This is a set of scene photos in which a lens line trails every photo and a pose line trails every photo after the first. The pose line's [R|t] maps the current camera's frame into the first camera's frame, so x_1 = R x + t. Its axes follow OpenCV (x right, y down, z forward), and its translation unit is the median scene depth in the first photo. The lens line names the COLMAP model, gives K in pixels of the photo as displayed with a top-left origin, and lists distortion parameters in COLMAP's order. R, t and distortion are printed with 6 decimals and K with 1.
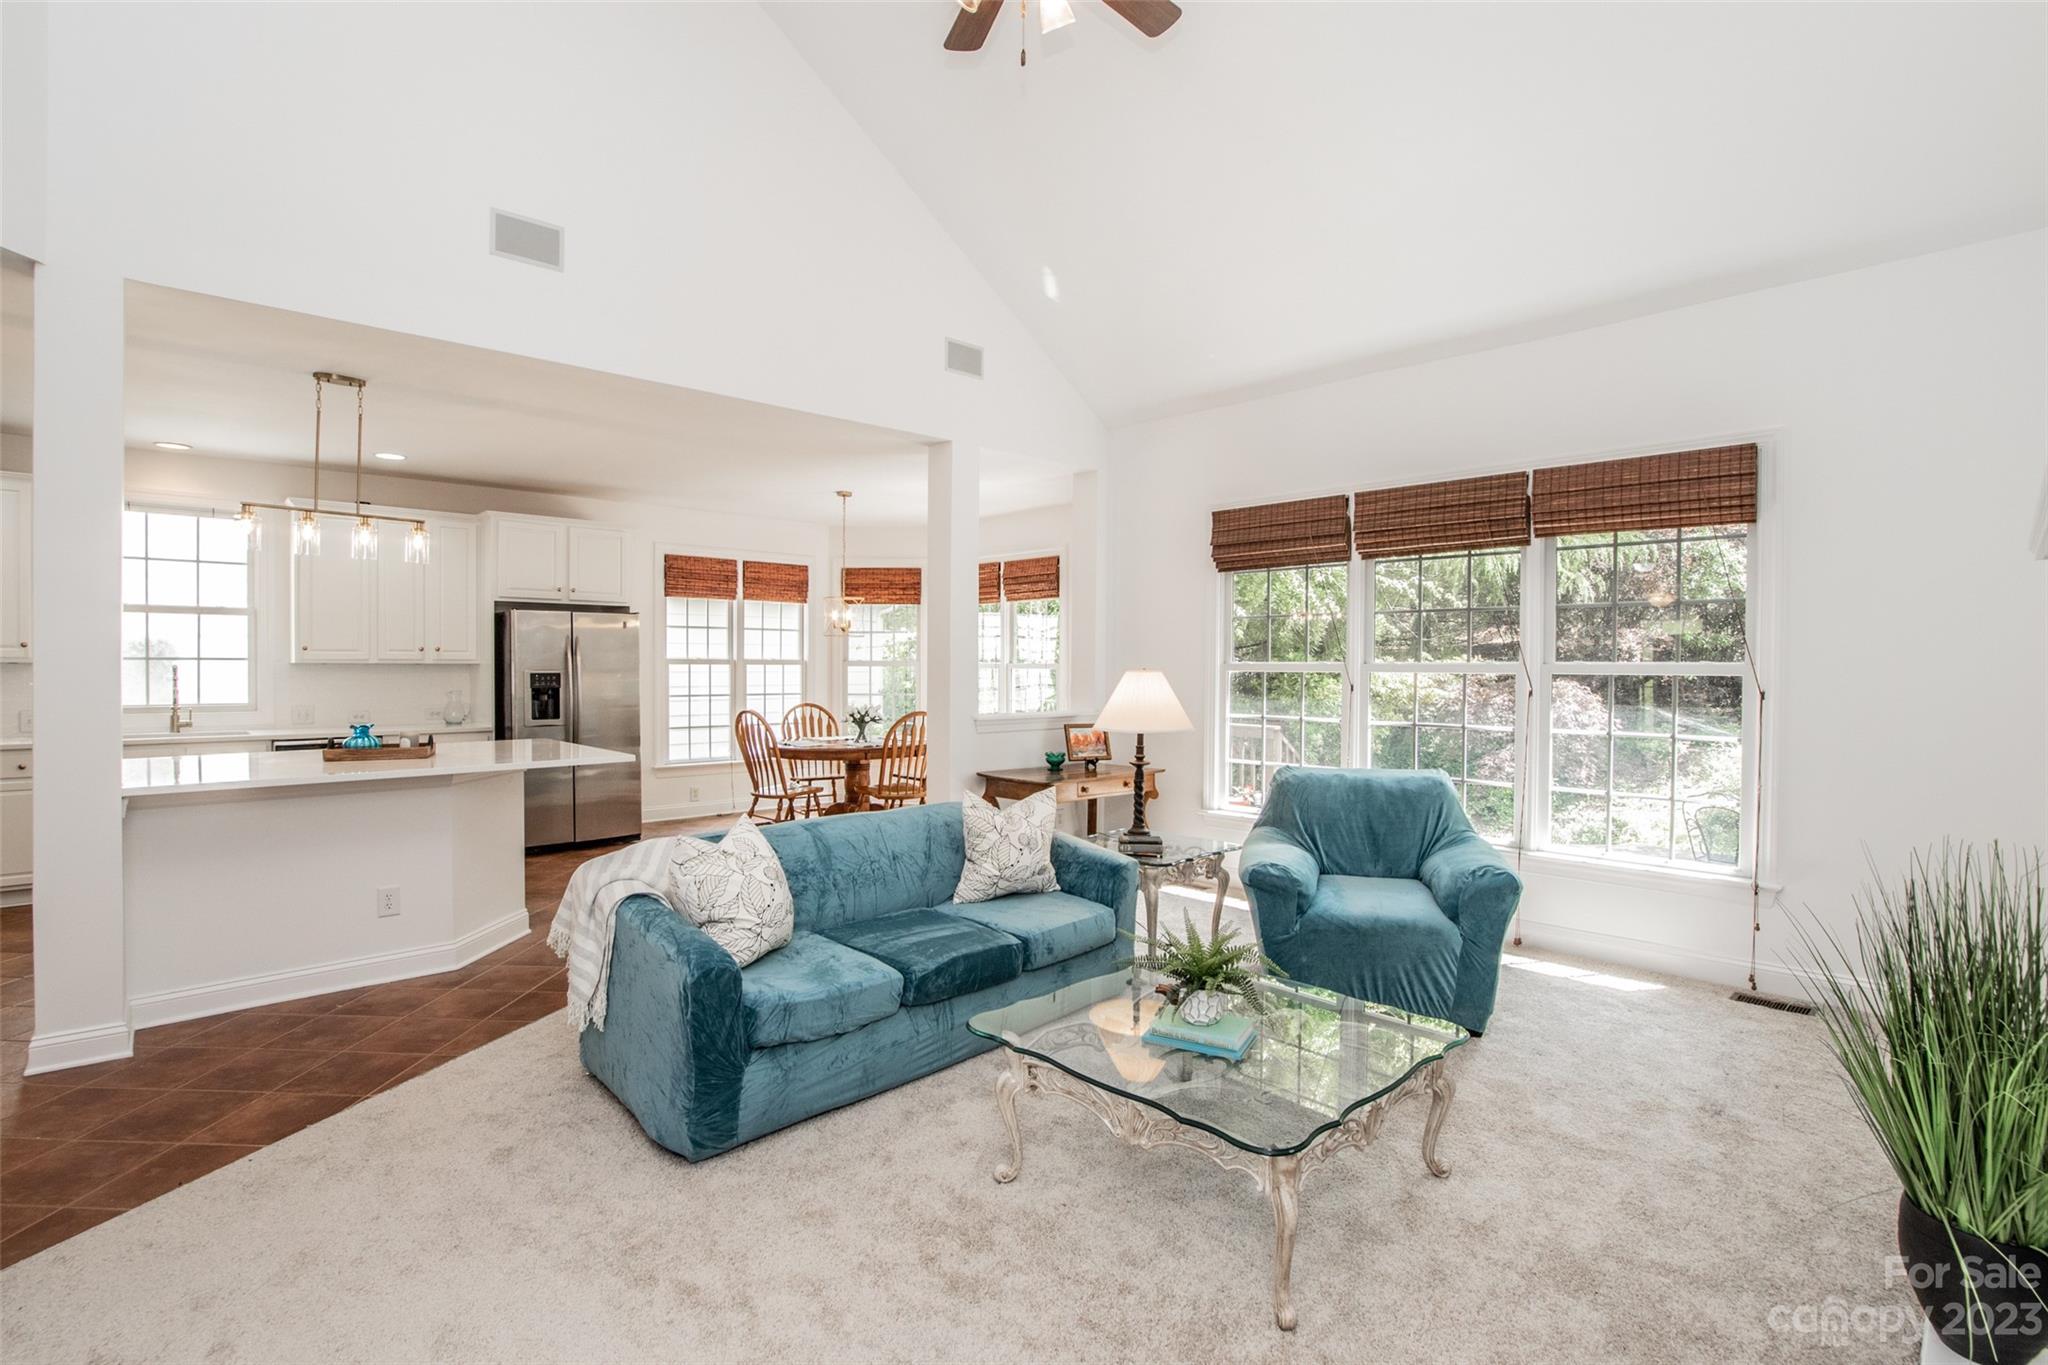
lens RADIAL K [[958.4, 0, 1024.0], [0, 958.4, 682.5], [0, 0, 1]] dist [-0.042736, 0.011482]
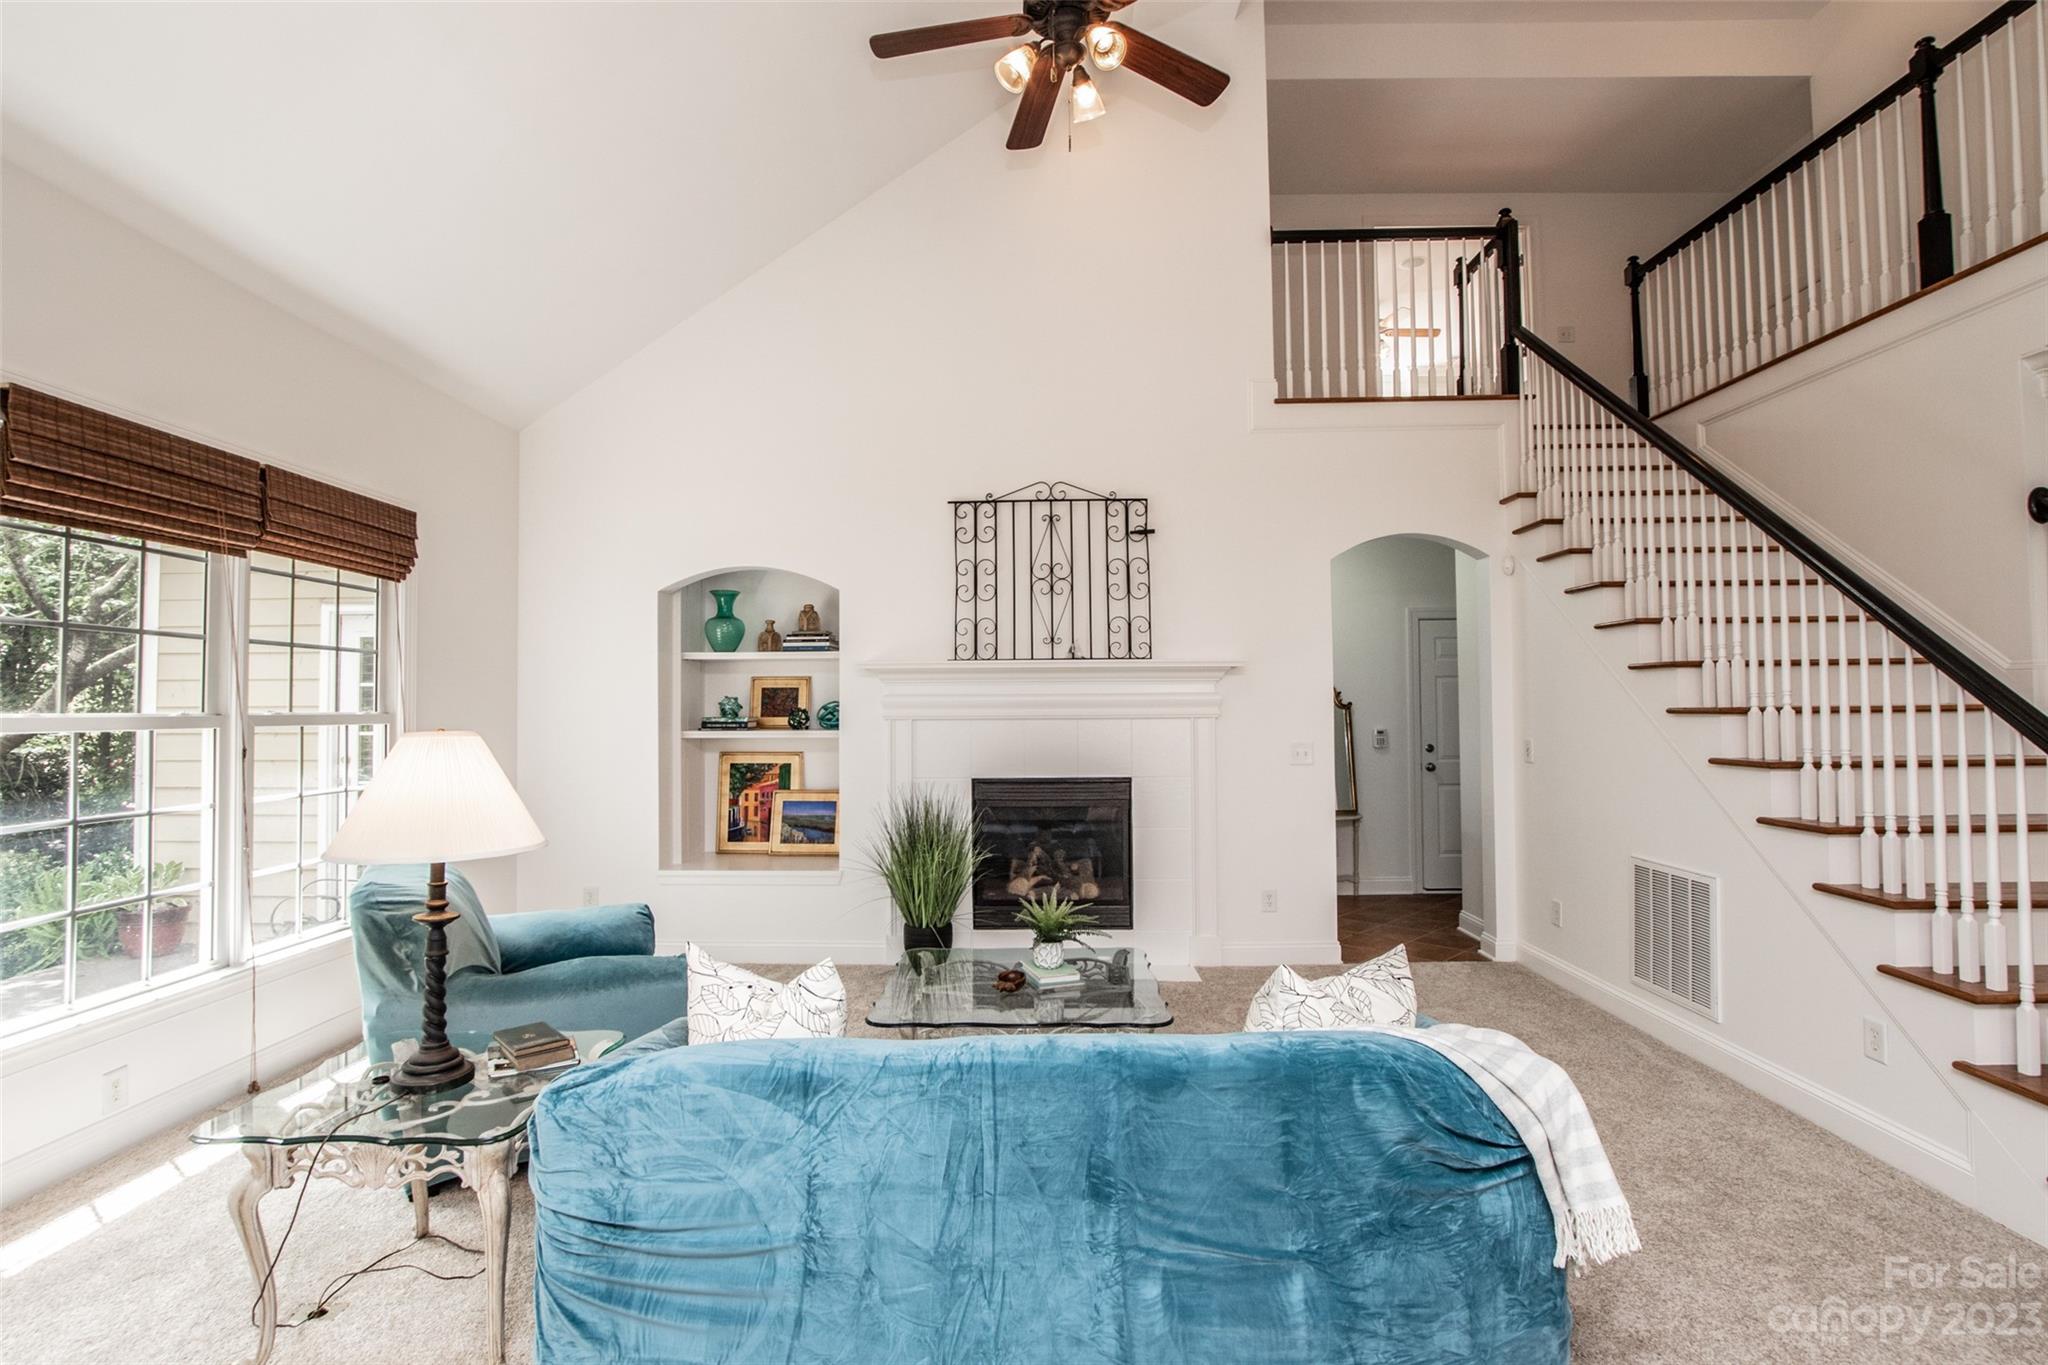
lens RADIAL K [[958.4, 0, 1024.0], [0, 958.4, 682.5], [0, 0, 1]] dist [-0.042736, 0.011482]
pose [[-0.703707, 0.016618, 0.710296, -0.336393], [0.014819, 0.999852, -0.008711, -0.022751], [-0.710336, 0.004396, -0.703849, 0.842307]]
